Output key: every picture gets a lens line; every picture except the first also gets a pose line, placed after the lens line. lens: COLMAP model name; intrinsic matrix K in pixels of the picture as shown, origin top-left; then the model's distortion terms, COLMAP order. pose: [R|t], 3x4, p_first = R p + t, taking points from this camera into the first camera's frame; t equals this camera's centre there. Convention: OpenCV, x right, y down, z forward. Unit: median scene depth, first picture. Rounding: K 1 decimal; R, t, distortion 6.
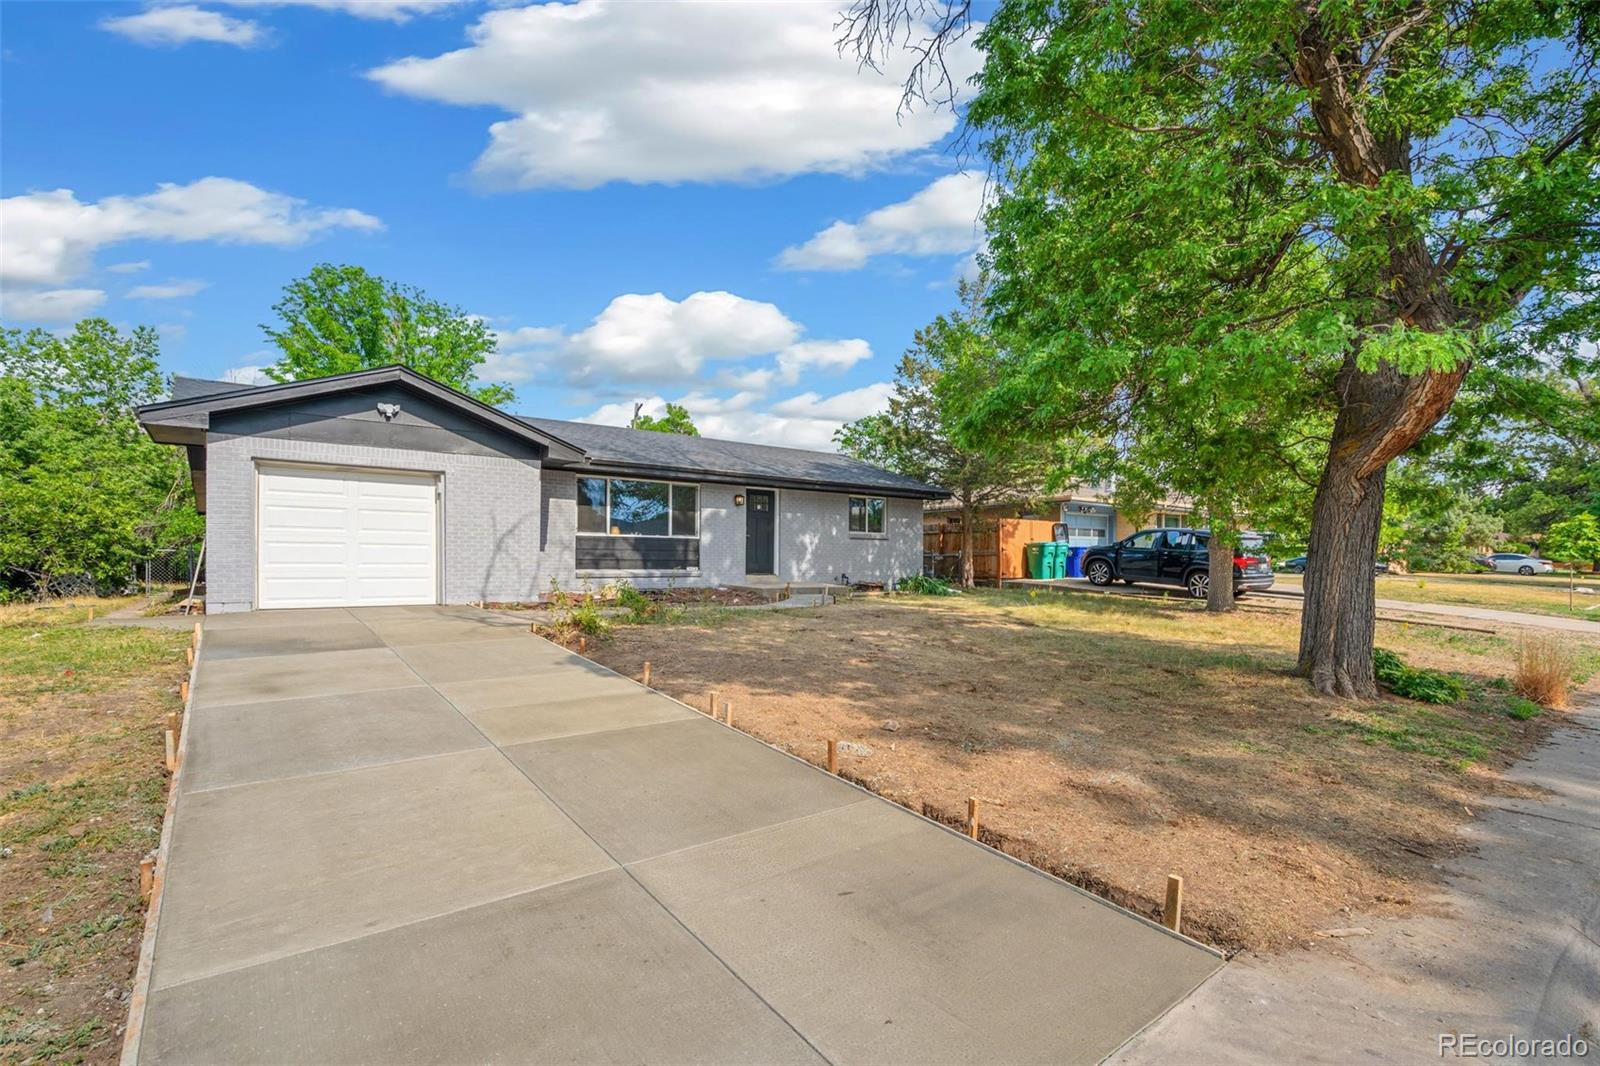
lens RADIAL K [[757.6, 0, 794.9], [0, 757.6, 541.6], [0, 0, 1]] dist [-0.004752, -0.000212]
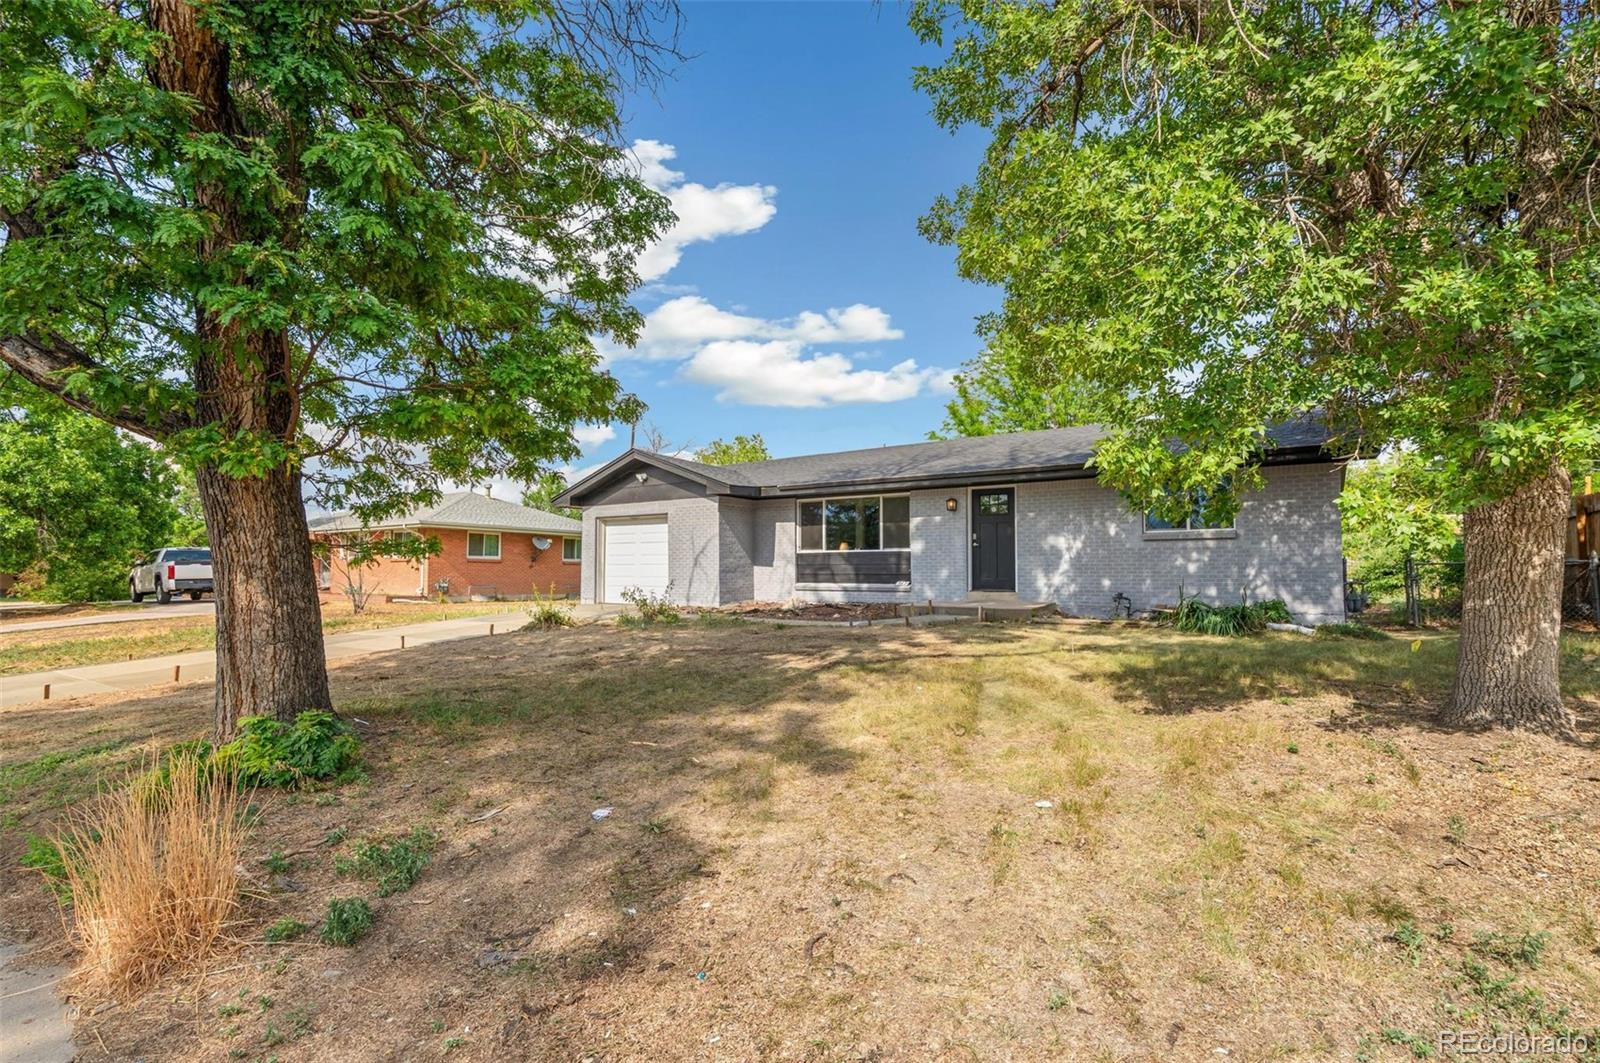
lens RADIAL K [[757.6, 0, 794.9], [0, 757.6, 540.1], [0, 0, 1]] dist [-0.004752, -0.000212]
pose [[0.261827, -0.051391, -0.963746, 0.750777], [0.019451, 0.998659, -0.047969, 0.025298], [0.964919, -0.006186, 0.262476, 0.637803]]
